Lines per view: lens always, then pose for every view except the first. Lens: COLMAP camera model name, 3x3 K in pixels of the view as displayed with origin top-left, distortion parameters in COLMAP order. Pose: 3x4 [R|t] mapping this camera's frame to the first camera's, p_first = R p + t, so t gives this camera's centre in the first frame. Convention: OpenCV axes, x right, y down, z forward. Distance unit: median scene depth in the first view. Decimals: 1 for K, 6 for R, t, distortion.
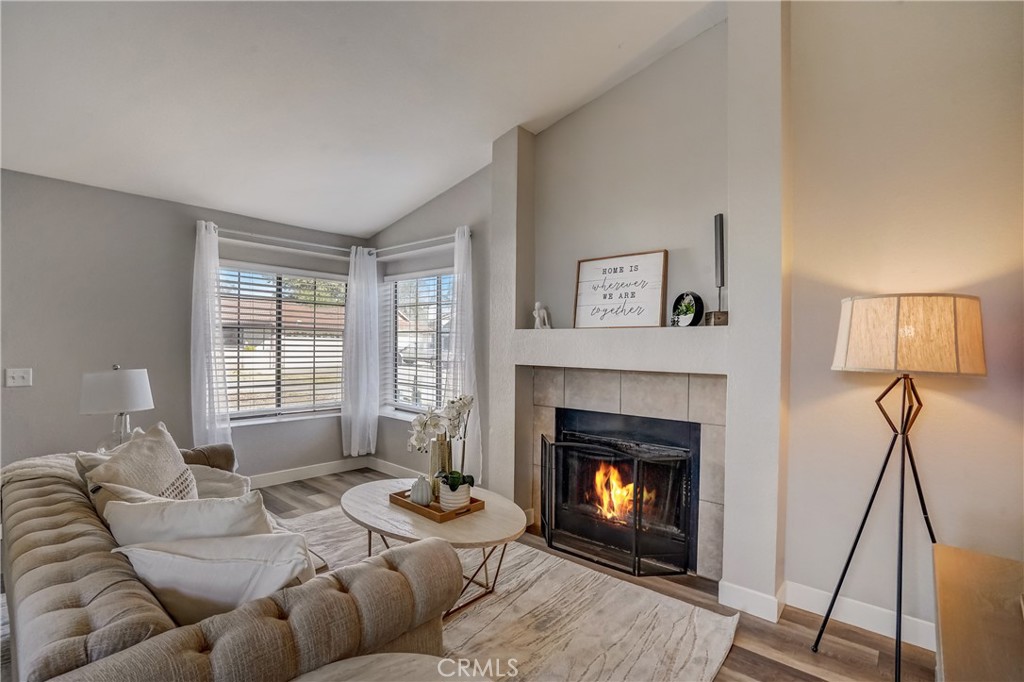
lens RADIAL K [[469.0, 0, 510.3], [0, 469.0, 349.6], [0, 0, 1]] dist [-0.005577, 0.000017]
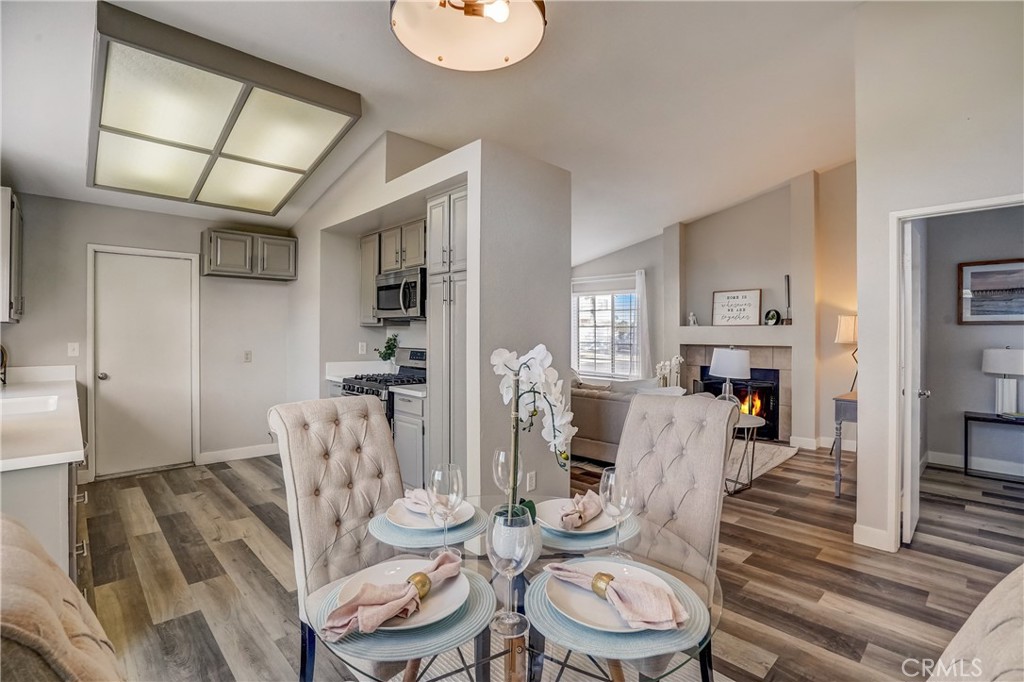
lens RADIAL K [[469.0, 0, 514.0], [0, 469.0, 334.3], [0, 0, 1]] dist [-0.005577, 0.000017]
pose [[0.994634, -0.011093, -0.102861, -0.584792], [0.010577, 0.999929, -0.005564, -0.006814], [0.102915, 0.004446, 0.994680, -1.270989]]
